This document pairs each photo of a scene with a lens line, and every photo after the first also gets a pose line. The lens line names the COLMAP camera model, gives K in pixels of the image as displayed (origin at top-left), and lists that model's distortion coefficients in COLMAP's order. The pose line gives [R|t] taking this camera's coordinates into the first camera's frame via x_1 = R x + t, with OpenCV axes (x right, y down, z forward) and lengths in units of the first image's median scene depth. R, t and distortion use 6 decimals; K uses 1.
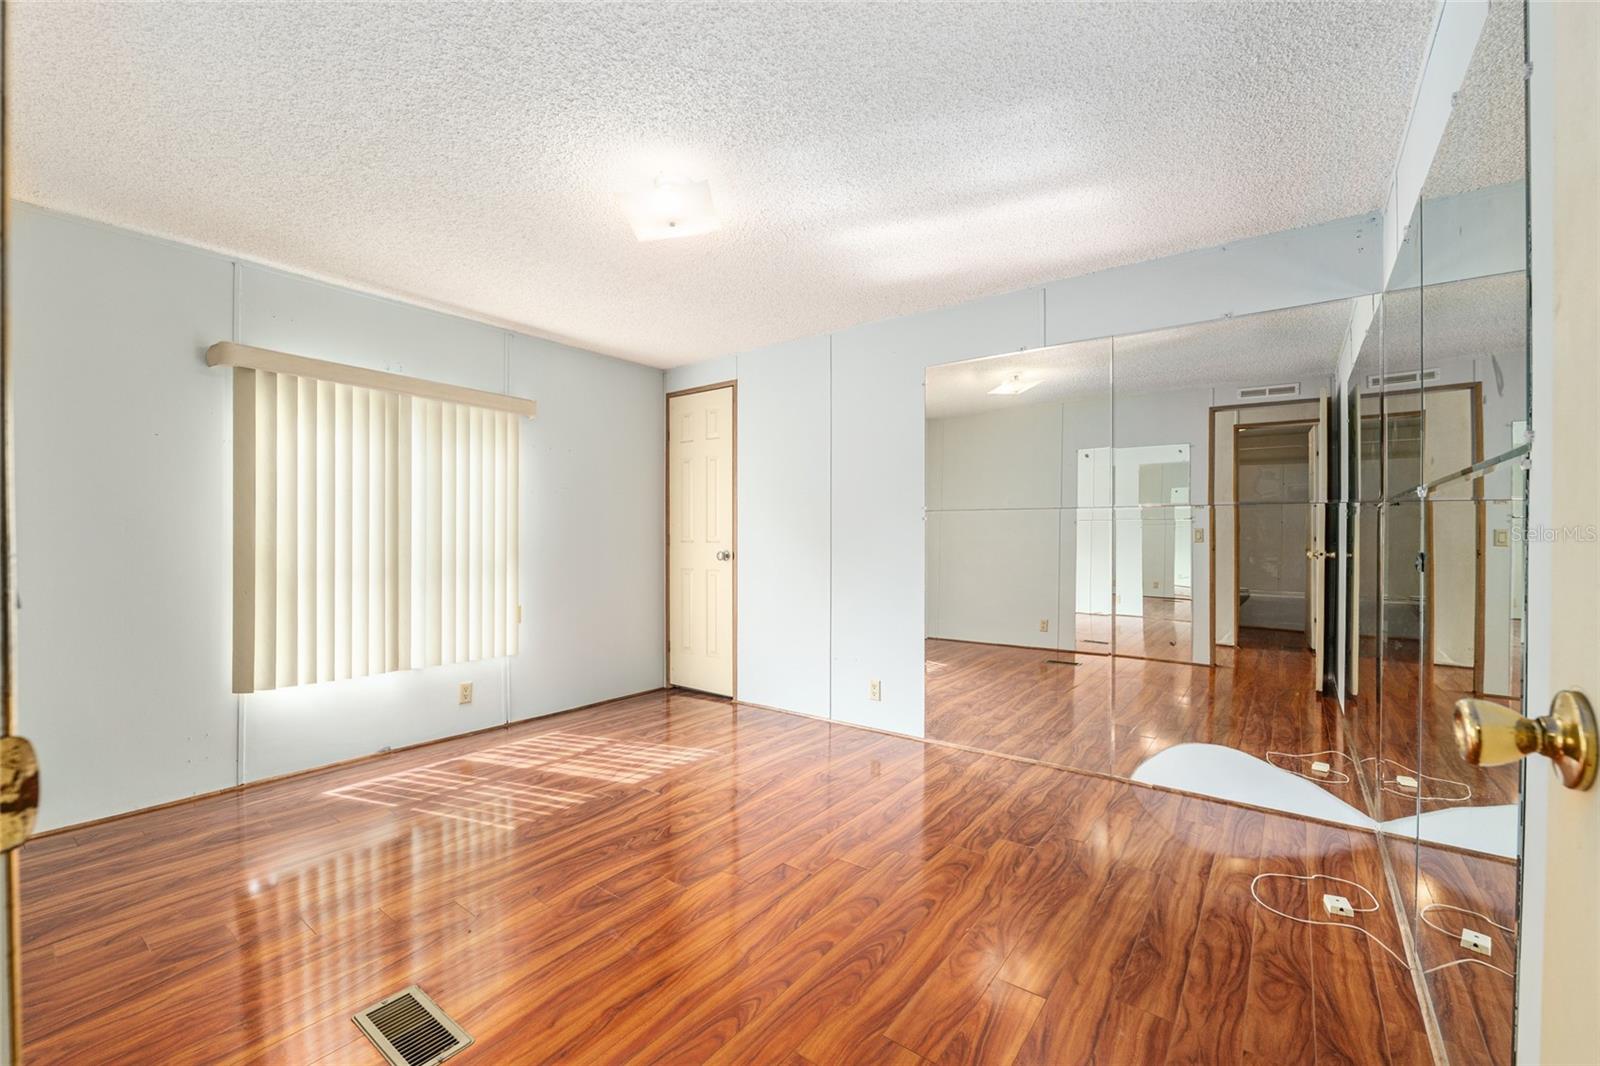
lens RADIAL K [[657.9, 0, 797.5], [0, 657.9, 528.7], [0, 0, 1]] dist [-0.030383, -0.000011]
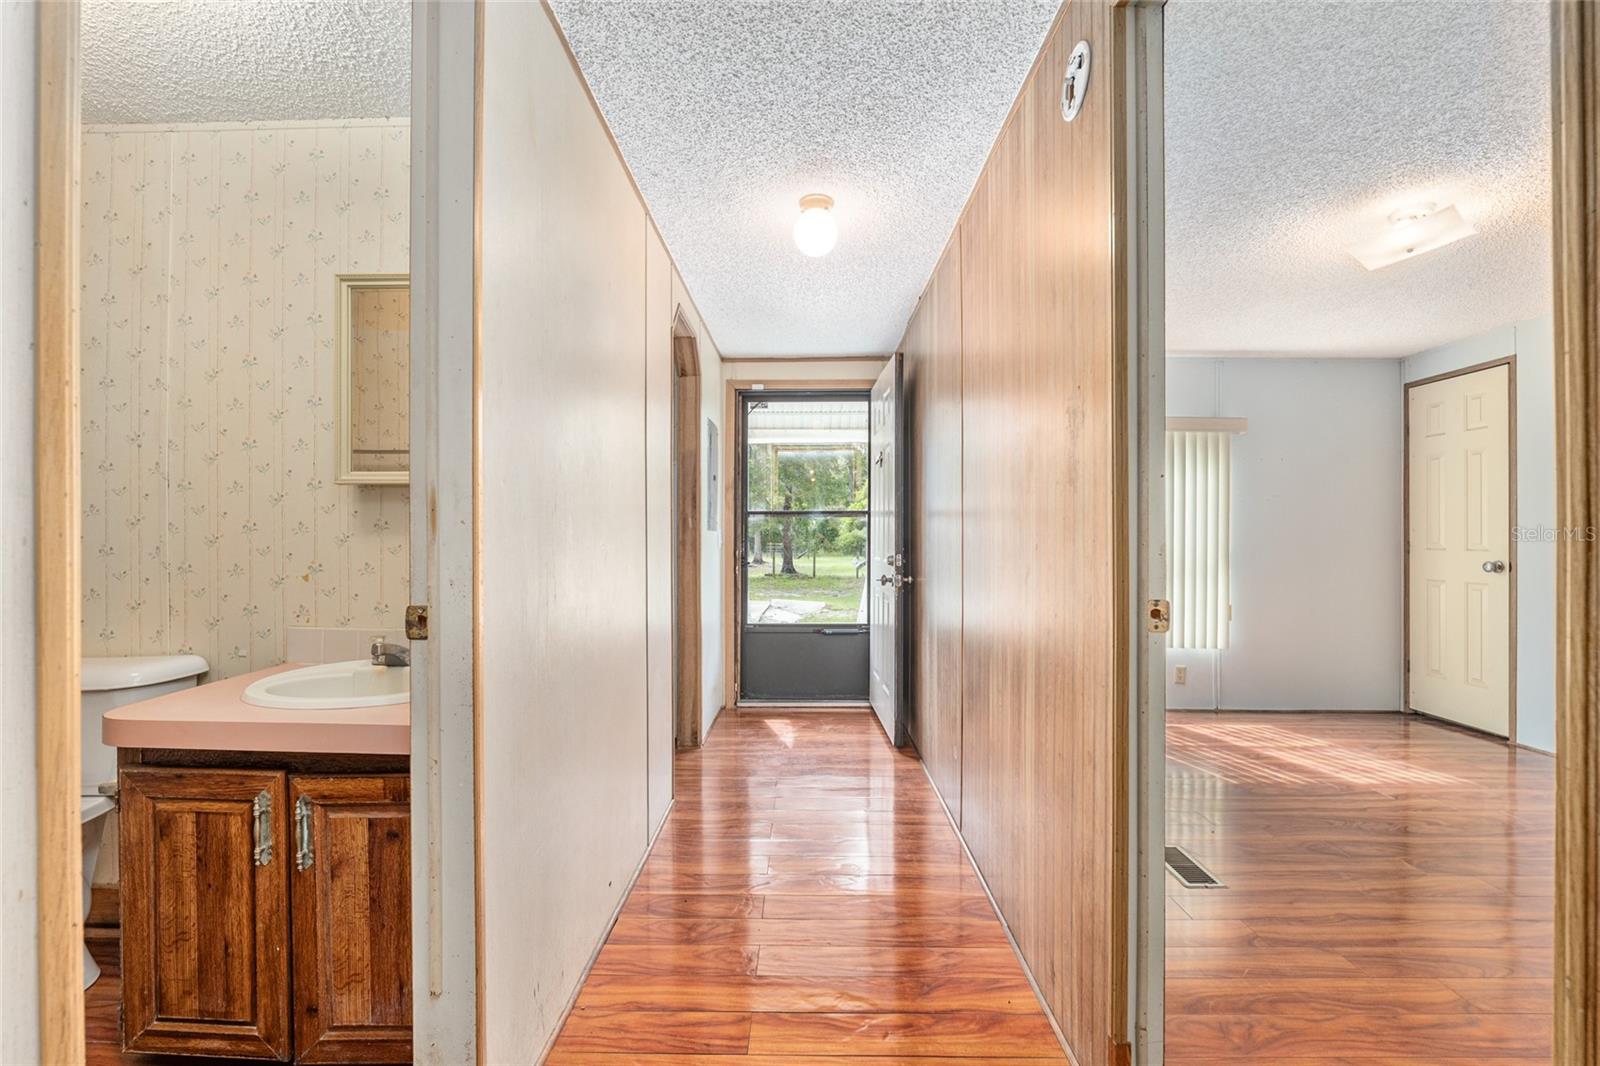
lens RADIAL K [[667.1, 0, 805.1], [0, 667.1, 534.3], [0, 0, 1]] dist [-0.007745, 0.000156]
pose [[0.595397, 0.000705, -0.803431, 0.060514], [0.001965, 0.999995, 0.002335, -0.006108], [0.803429, -0.002969, 0.595393, -0.299341]]
